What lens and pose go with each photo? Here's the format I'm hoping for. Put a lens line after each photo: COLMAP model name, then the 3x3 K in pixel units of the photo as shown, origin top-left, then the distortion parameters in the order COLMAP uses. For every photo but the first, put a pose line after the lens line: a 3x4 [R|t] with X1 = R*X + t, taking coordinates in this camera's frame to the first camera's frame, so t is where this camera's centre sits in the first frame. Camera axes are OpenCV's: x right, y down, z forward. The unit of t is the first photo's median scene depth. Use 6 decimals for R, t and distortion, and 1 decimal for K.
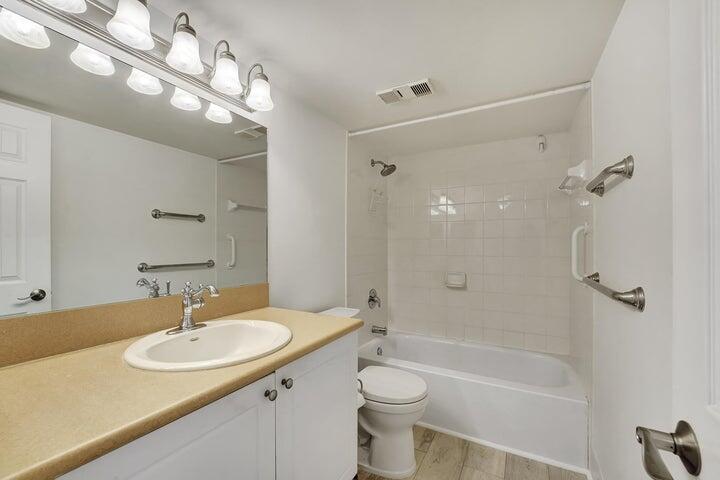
lens RADIAL K [[299.4, 0, 360.0], [0, 299.4, 240.0], [0, 0, 1]] dist [-0.008740, -0.000792]
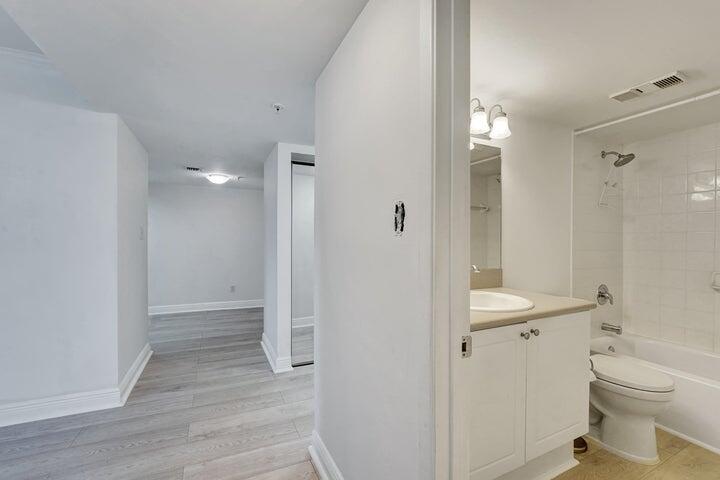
lens RADIAL K [[299.4, 0, 360.0], [0, 299.4, 240.0], [0, 0, 1]] dist [-0.008740, -0.000792]
pose [[0.807794, 0.000915, -0.589465, -0.038188], [0.010113, 0.999830, 0.015412, -0.004859], [0.589379, -0.018411, 0.807647, -0.362564]]
